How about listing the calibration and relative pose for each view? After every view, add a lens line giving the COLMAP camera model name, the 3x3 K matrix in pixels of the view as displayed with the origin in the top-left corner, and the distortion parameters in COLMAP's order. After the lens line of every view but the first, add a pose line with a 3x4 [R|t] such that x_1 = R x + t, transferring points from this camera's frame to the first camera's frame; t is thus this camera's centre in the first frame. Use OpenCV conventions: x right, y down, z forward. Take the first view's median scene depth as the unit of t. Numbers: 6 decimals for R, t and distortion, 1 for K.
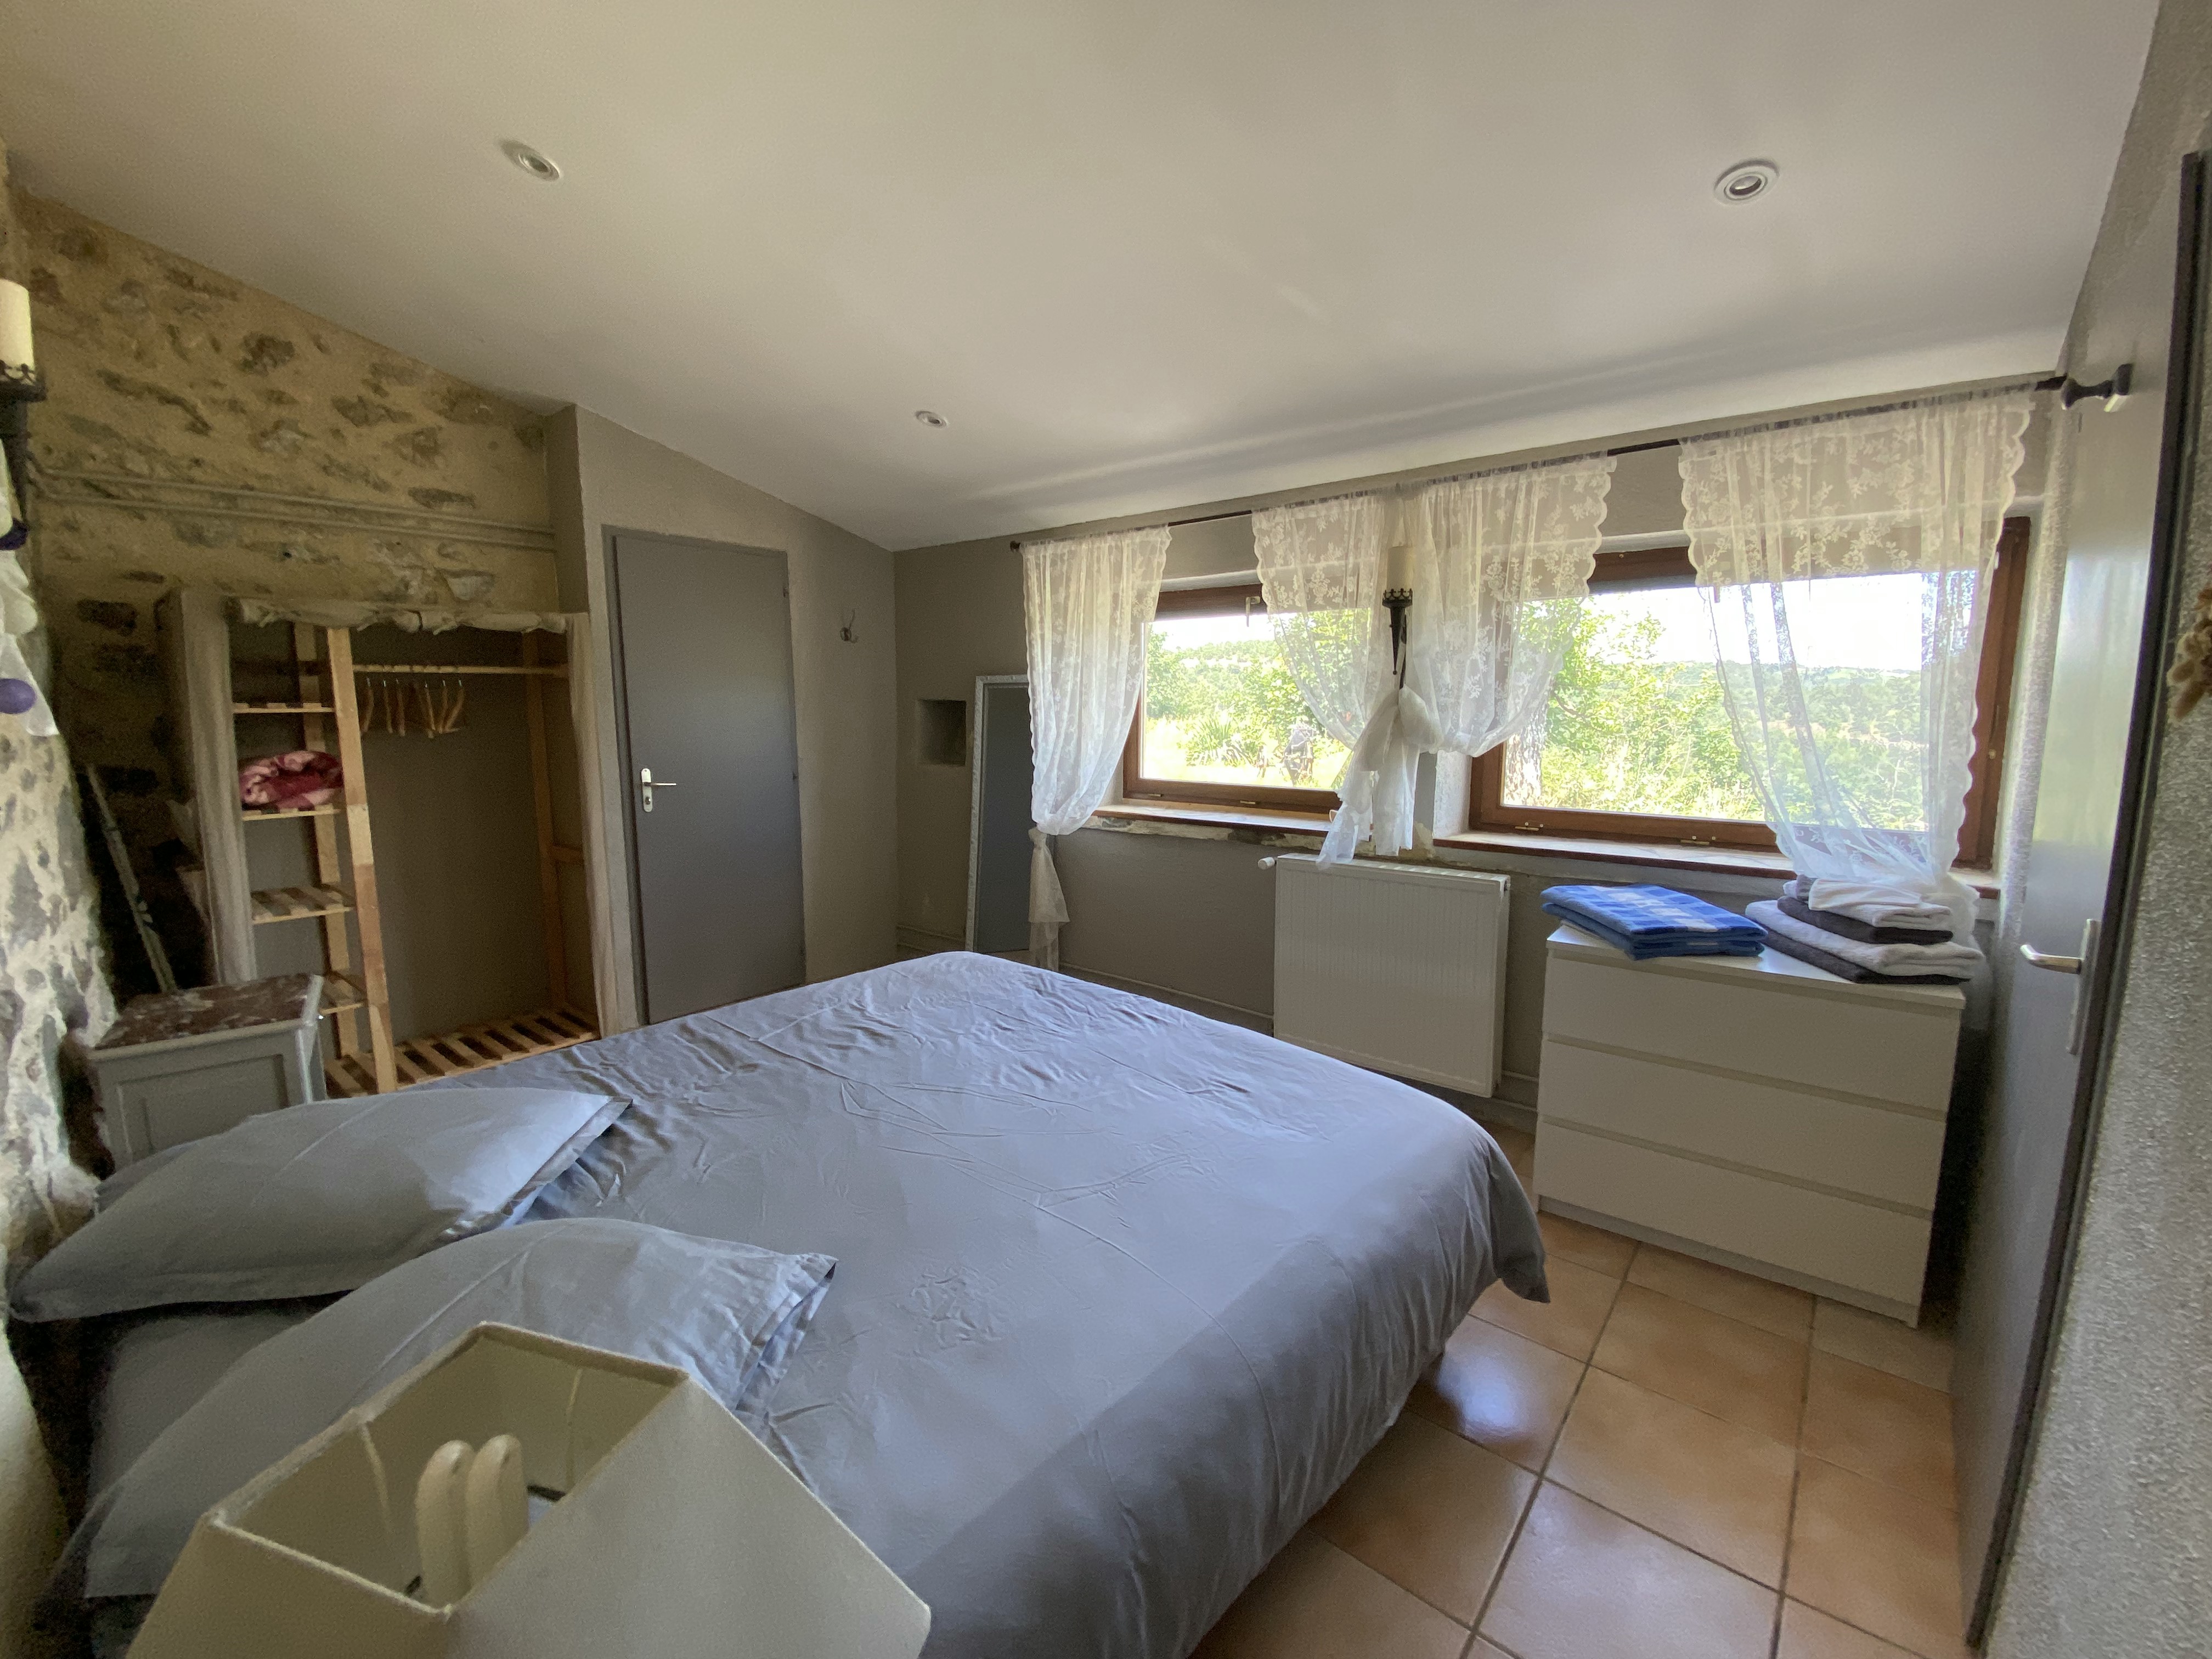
lens RADIAL K [[875.1, 0, 1106.0], [0, 875.1, 829.5], [0, 0, 1]] dist [-0.000730, -0.028720]
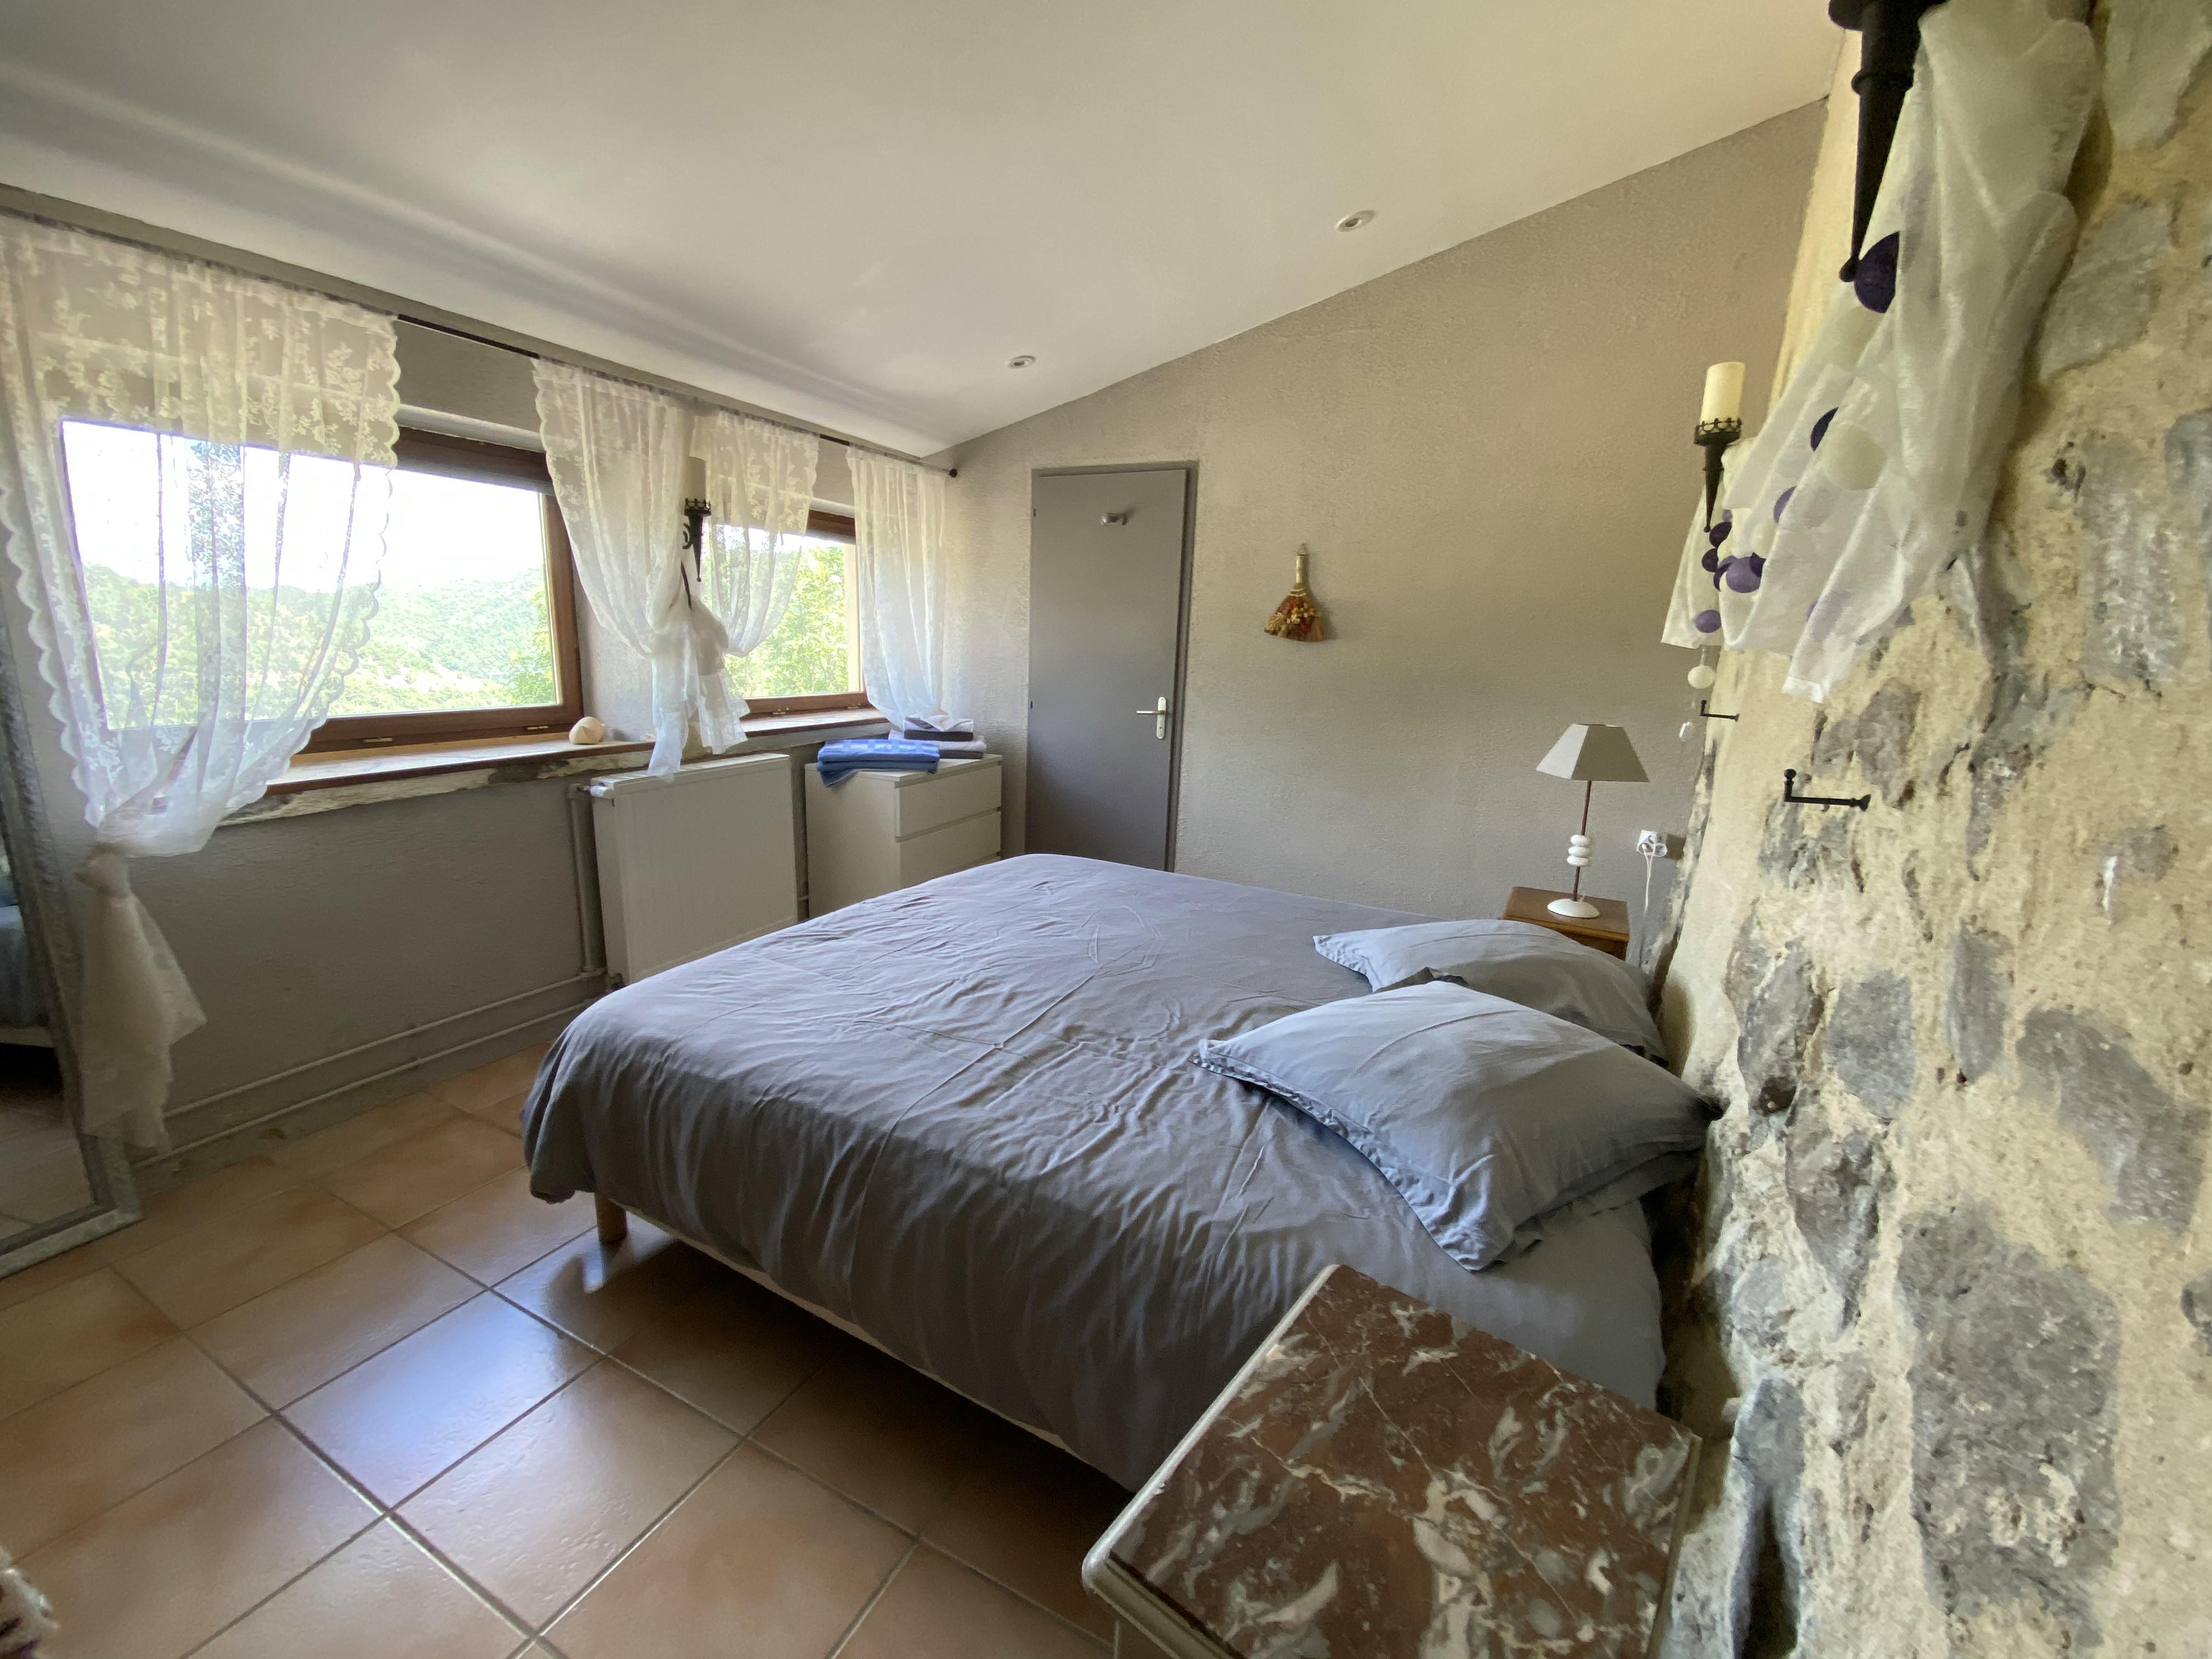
lens RADIAL K [[900.8, 0, 1106.0], [0, 900.8, 829.5], [0, 0, 1]] dist [0.037561, -0.032418]
pose [[-0.237189, -0.223239, 0.945466, -0.965666], [0.082298, 0.965123, 0.248527, -0.131366], [-0.967971, 0.136758, -0.210544, 0.856460]]
